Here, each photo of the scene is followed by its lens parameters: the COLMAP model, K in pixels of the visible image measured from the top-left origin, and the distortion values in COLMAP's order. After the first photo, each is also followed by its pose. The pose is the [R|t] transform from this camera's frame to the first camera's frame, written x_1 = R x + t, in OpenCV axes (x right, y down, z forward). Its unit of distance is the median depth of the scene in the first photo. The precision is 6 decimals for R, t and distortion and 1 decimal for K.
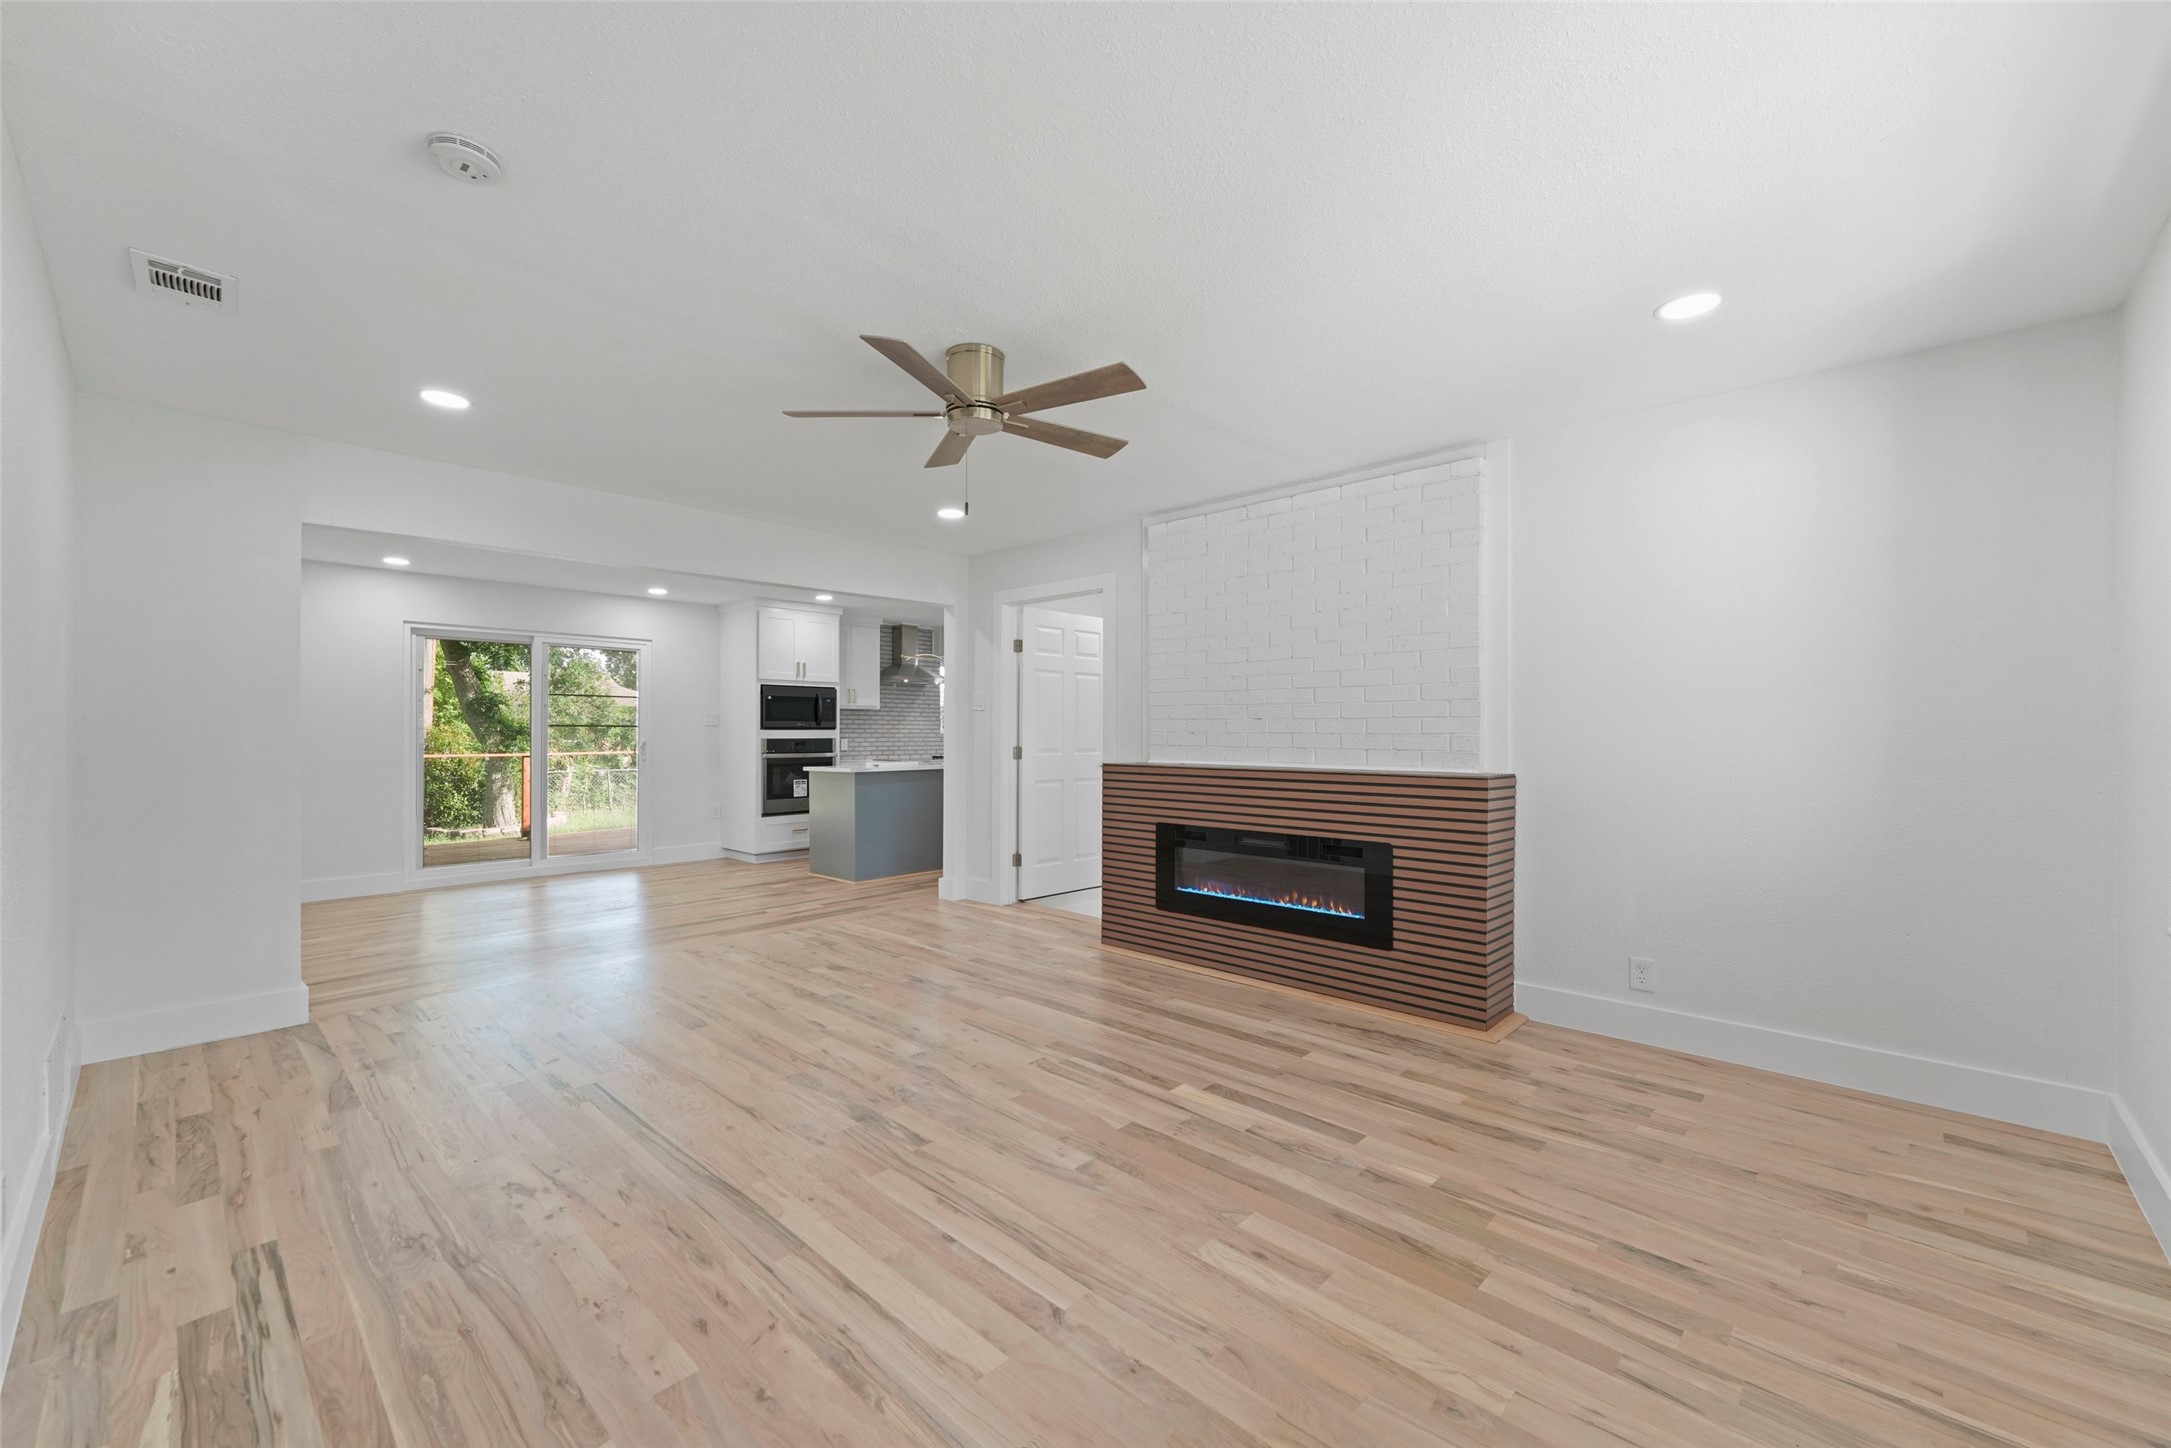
lens RADIAL K [[862.3, 0, 1066.3], [0, 862.3, 725.5], [0, 0, 1]] dist [0.011983, -0.003254]
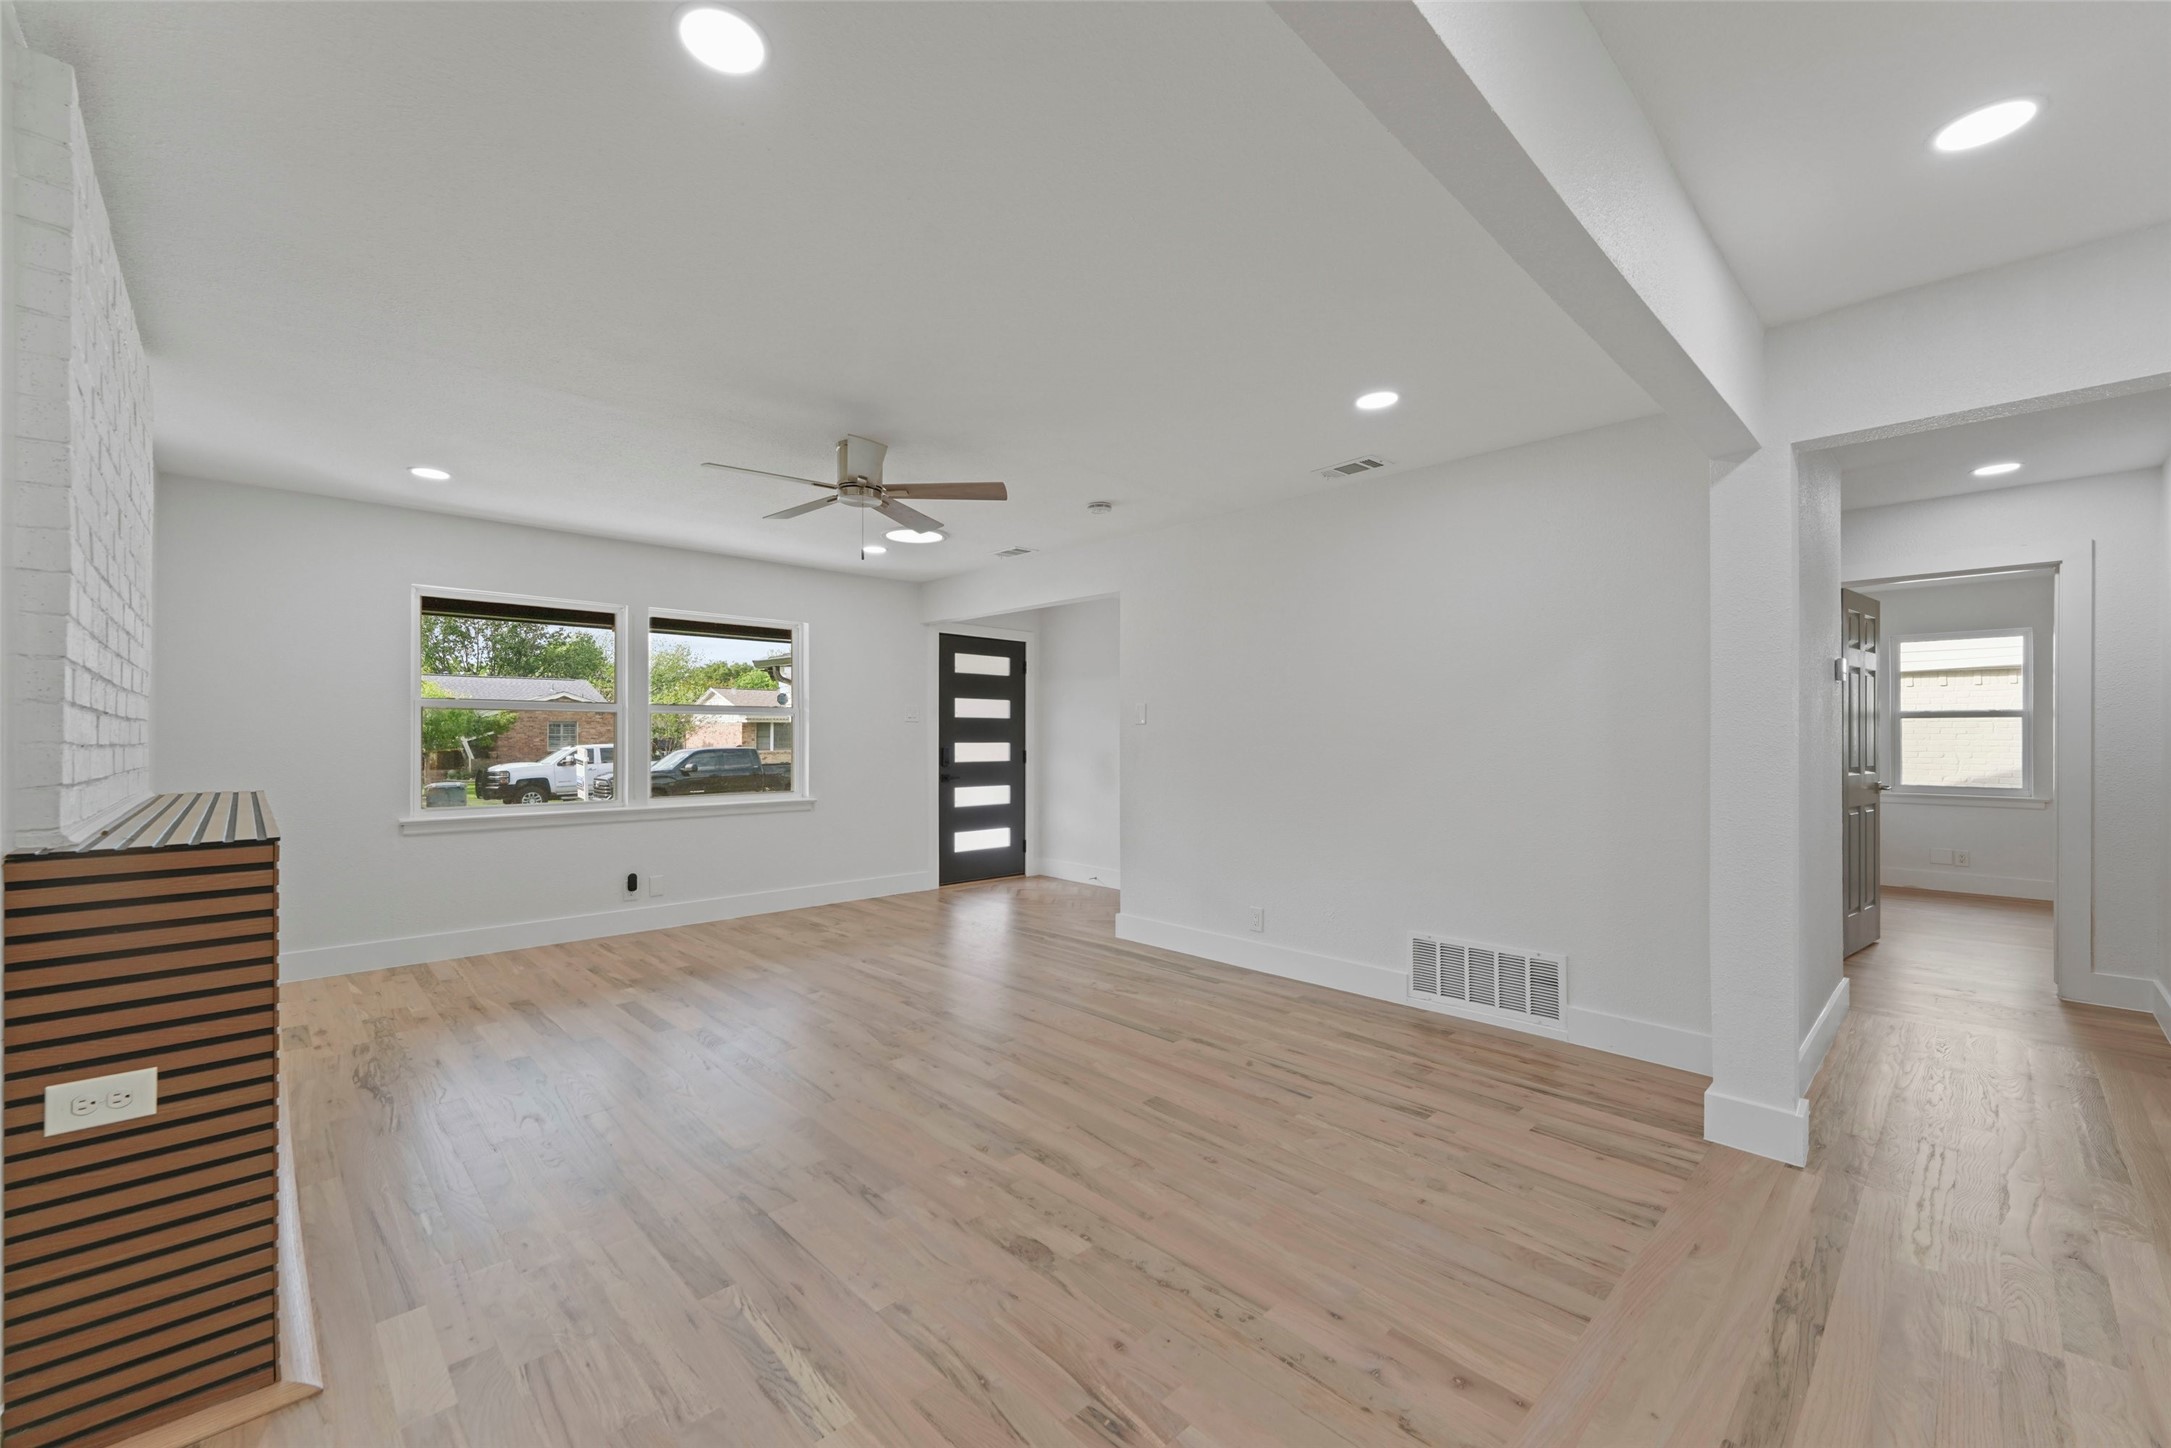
lens RADIAL K [[862.3, 0, 1064.9], [0, 862.3, 736.1], [0, 0, 1]] dist [0.011983, -0.003254]
pose [[-0.998684, -0.001385, 0.051267, -0.363499], [-0.001842, 0.999959, -0.008880, 0.008952], [-0.051252, -0.008963, -0.998646, 1.732614]]
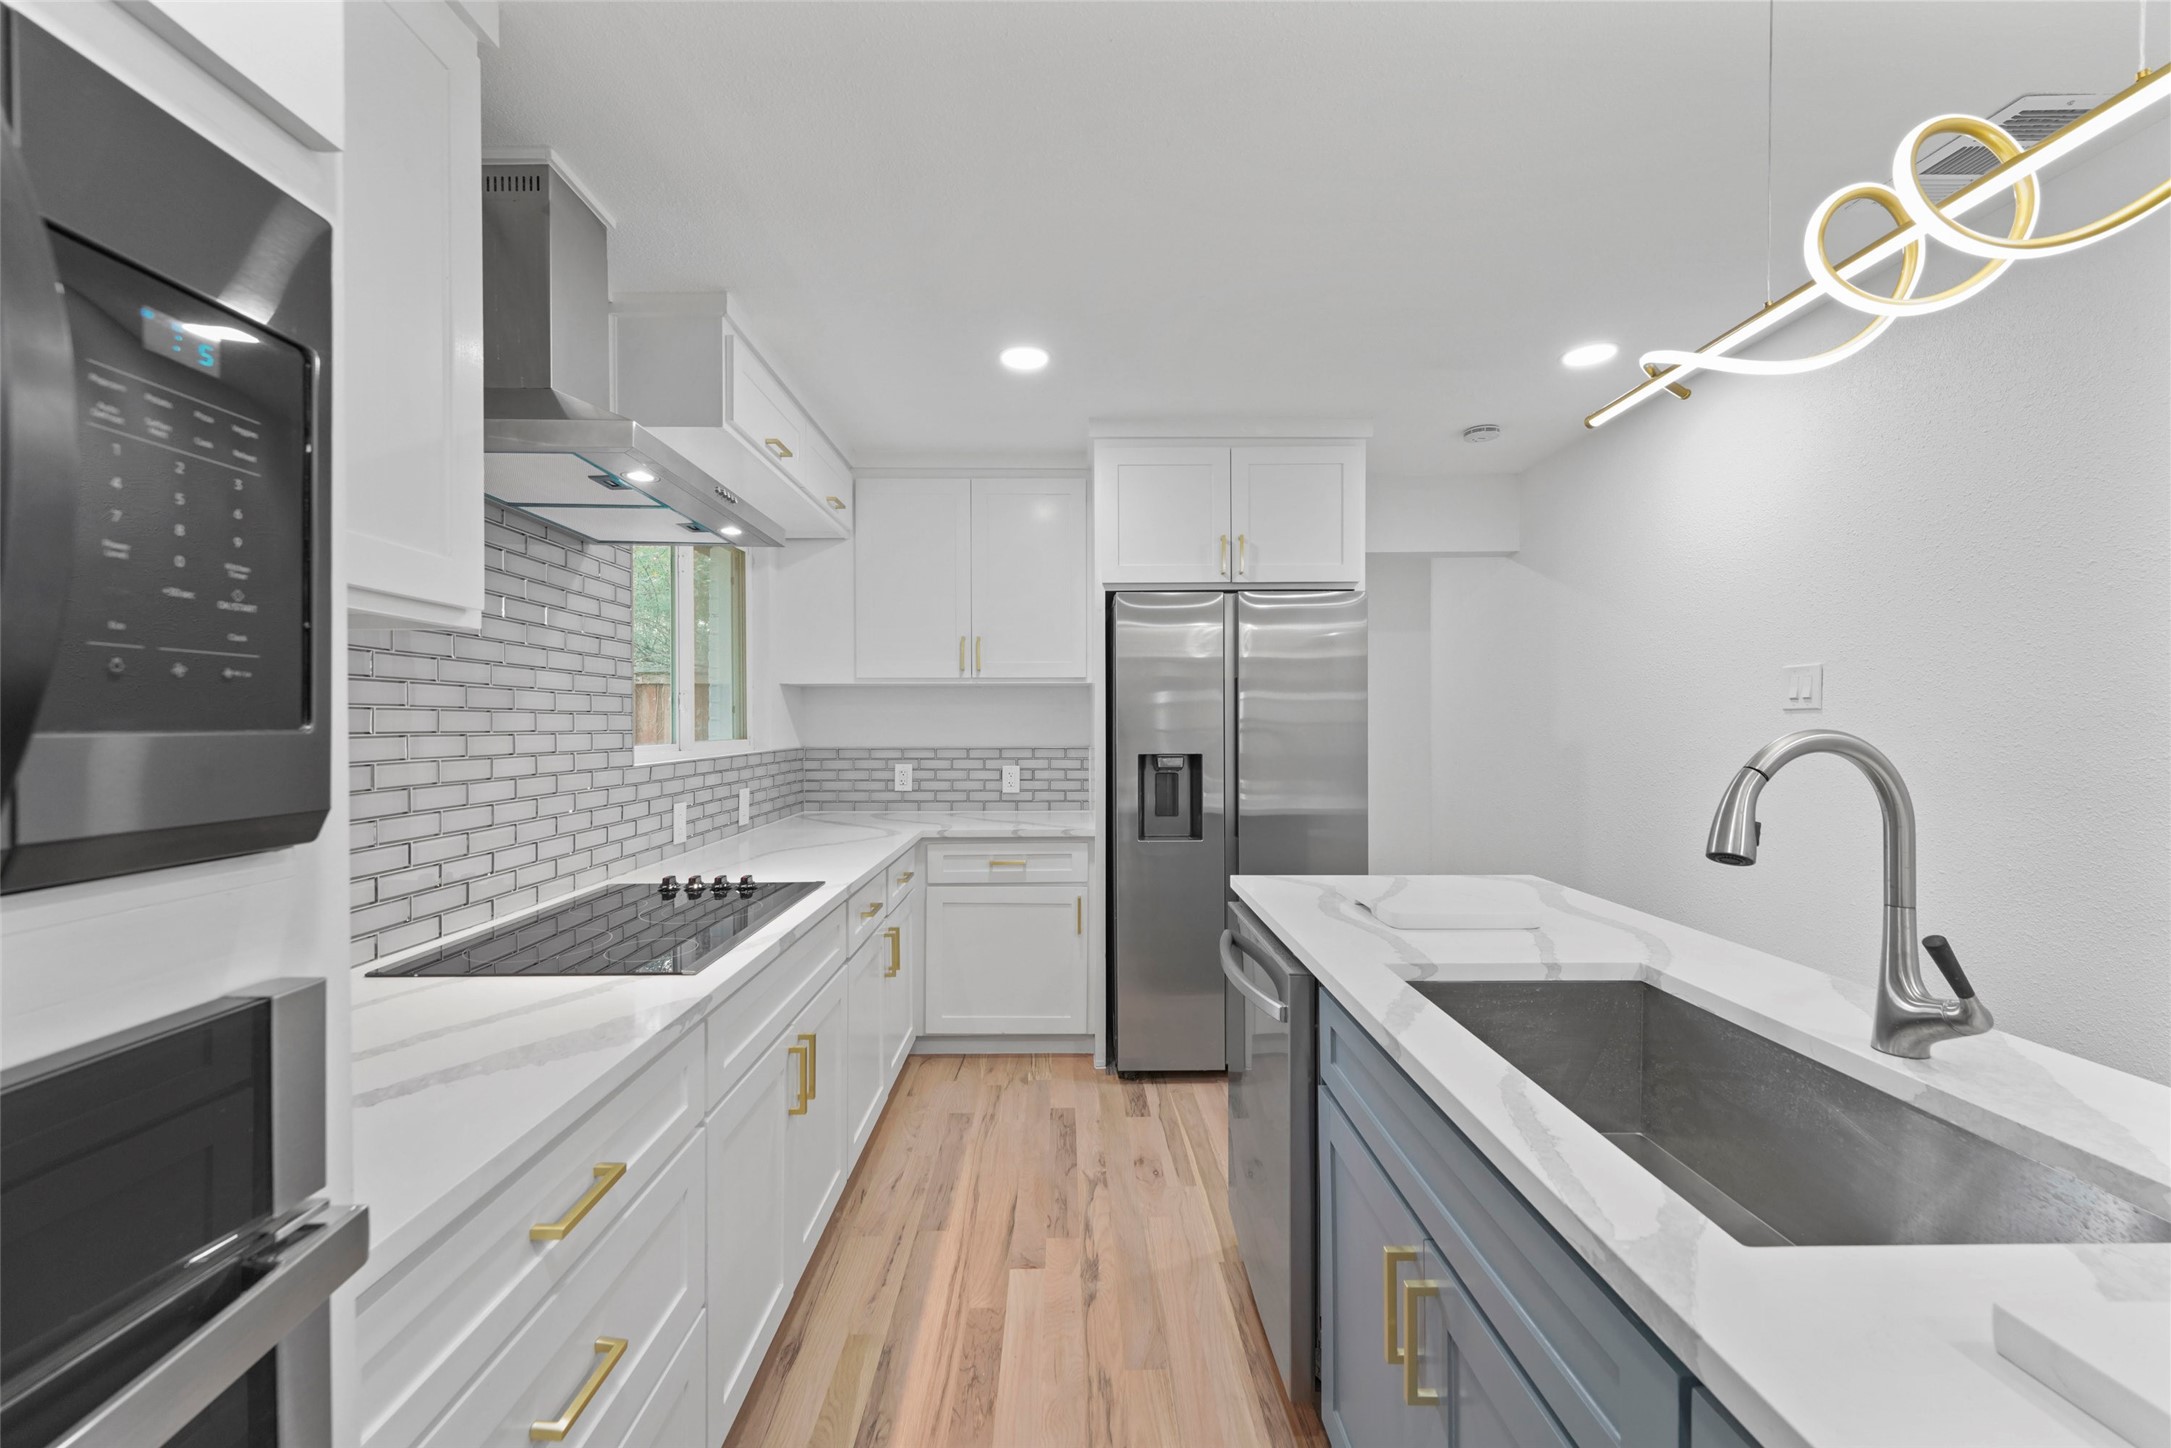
lens RADIAL K [[862.3, 0, 1077.9], [0, 862.3, 736.5], [0, 0, 1]] dist [0.011983, -0.003254]
pose [[0.716725, -0.016552, 0.697159, -0.623093], [0.000319, 0.999726, 0.023407, -0.012025], [-0.697356, -0.016554, 0.716534, 2.091553]]
